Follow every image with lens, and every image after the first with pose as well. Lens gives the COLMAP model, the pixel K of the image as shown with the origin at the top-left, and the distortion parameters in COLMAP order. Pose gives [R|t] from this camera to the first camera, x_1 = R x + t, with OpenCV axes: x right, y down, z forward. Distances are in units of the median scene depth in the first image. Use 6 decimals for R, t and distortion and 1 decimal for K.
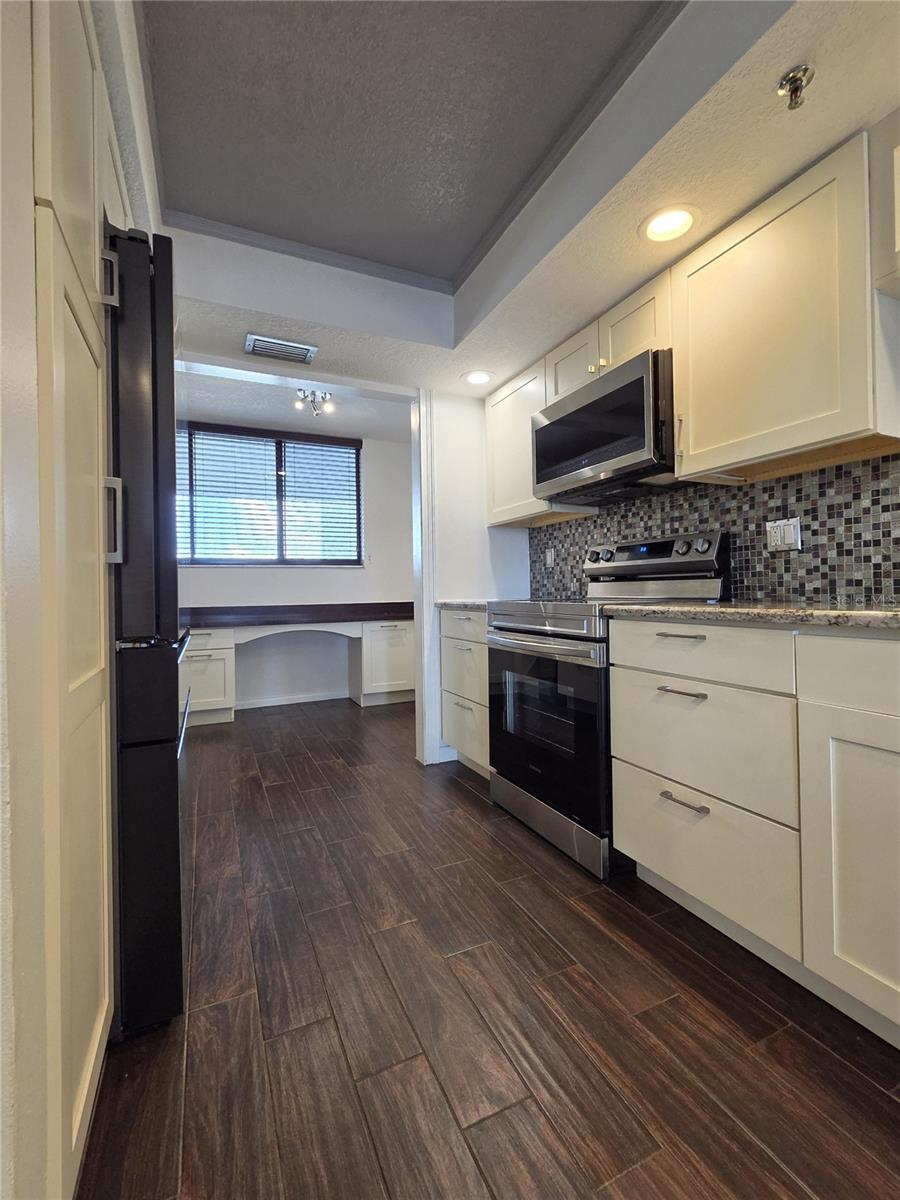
lens RADIAL K [[535.3, 0, 452.1], [0, 535.3, 590.7], [0, 0, 1]] dist [0.000212, 0.000167]
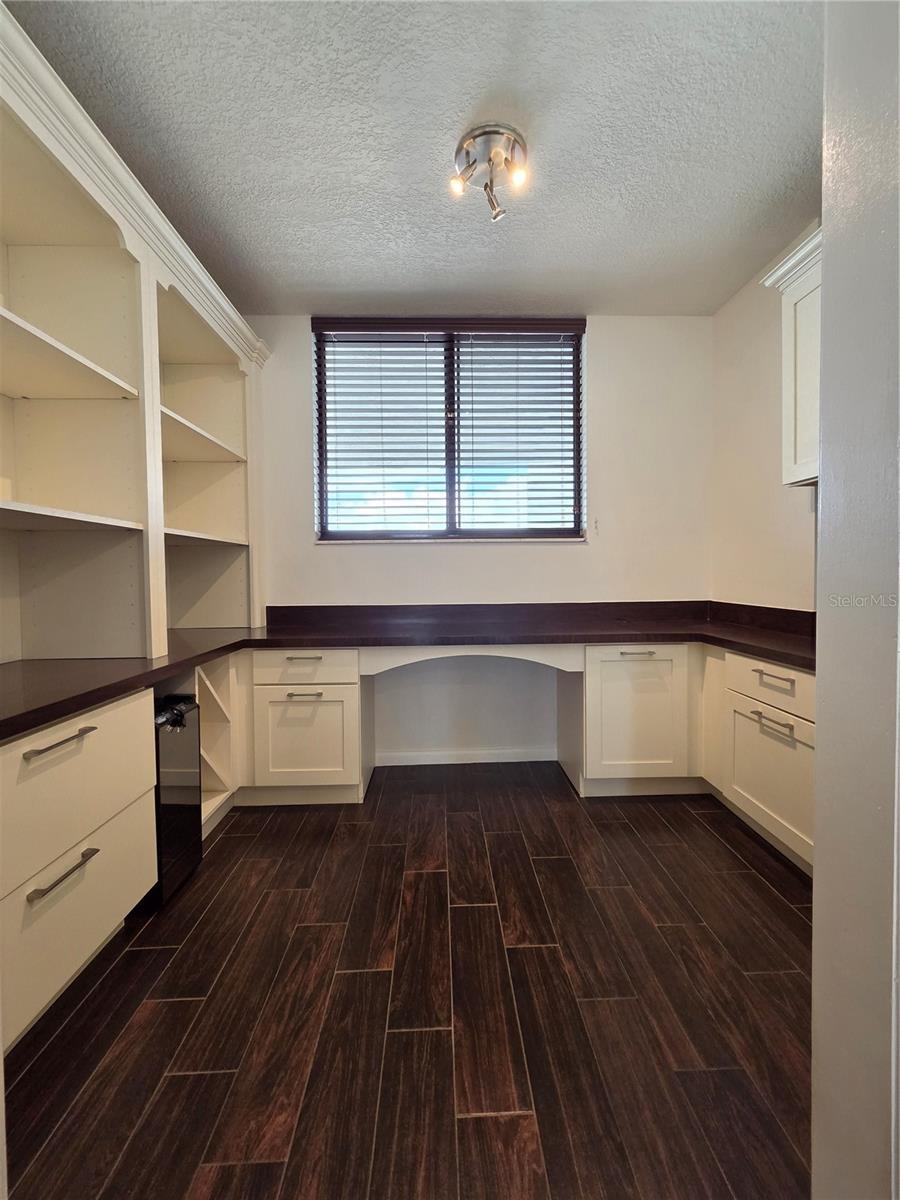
lens RADIAL K [[535.3, 0, 452.1], [0, 535.3, 590.7], [0, 0, 1]] dist [0.000212, 0.000167]
pose [[0.926197, 0.018016, -0.376610, -0.128481], [-0.003744, 0.999248, 0.038595, -0.018104], [0.377023, -0.034336, 0.925567, 0.653215]]
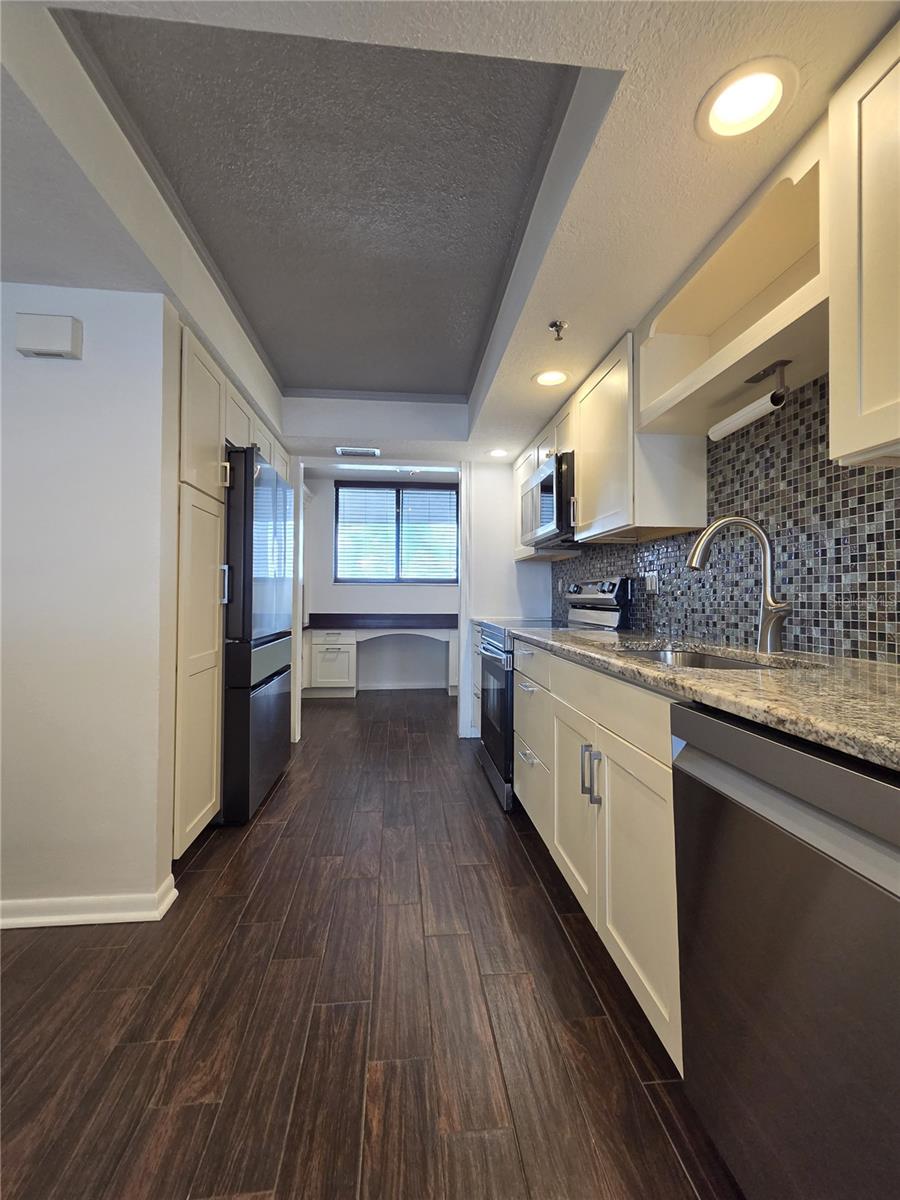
lens RADIAL K [[508.7, 0, 429.7], [0, 508.7, 587.0], [0, 0, 1]] dist [0.000566, 0.000036]
pose [[0.937639, 0.013088, -0.347364, 0.295428], [-0.018946, 0.999730, -0.013473, -0.035559], [0.347094, 0.019214, 0.937634, -0.223479]]
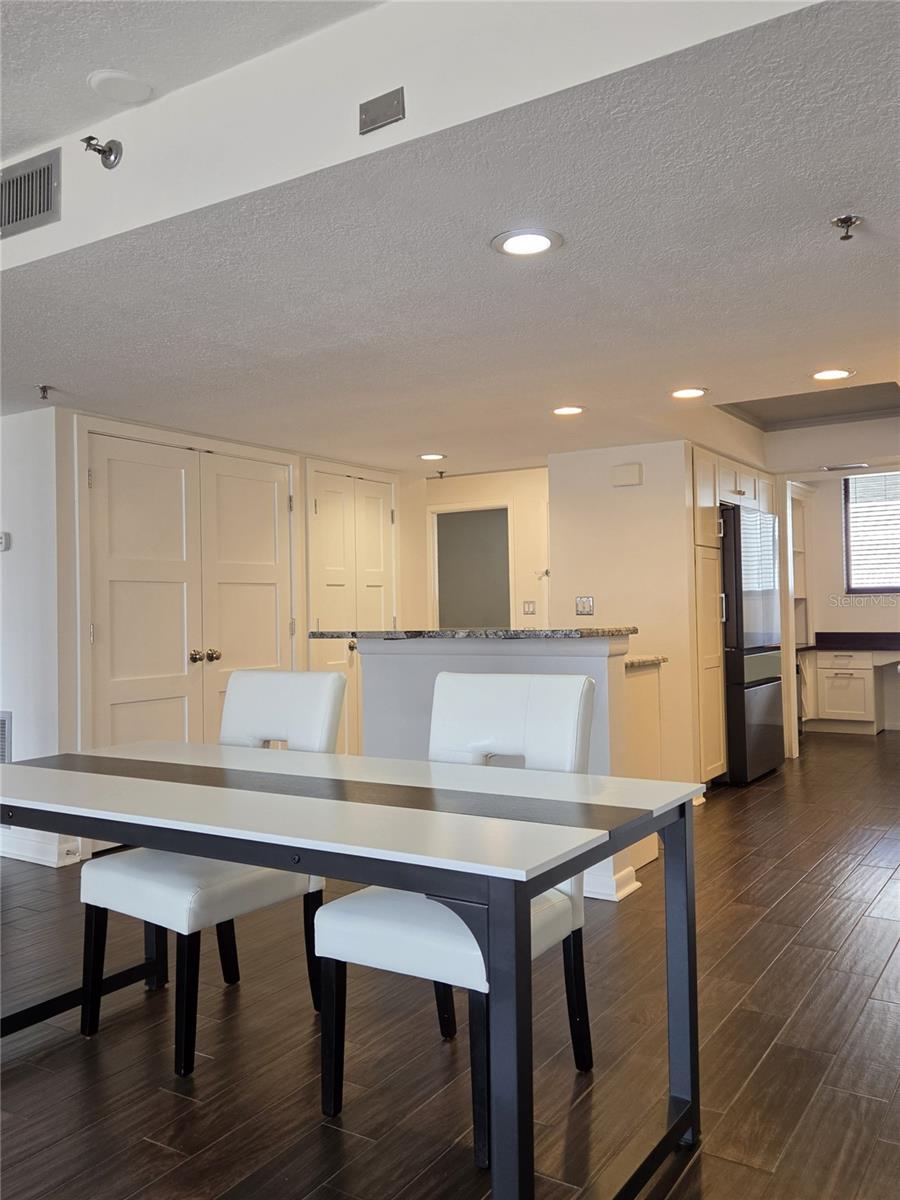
lens RADIAL K [[972.6, 0, 450.0], [0, 972.6, 600.0], [0, 0, 1]] dist [0.009023, 0.003404]
pose [[0.551161, -0.007769, -0.834363, 1.042053], [0.014300, 0.999898, 0.000136, -0.065642], [0.834277, -0.012007, 0.551215, -1.113218]]
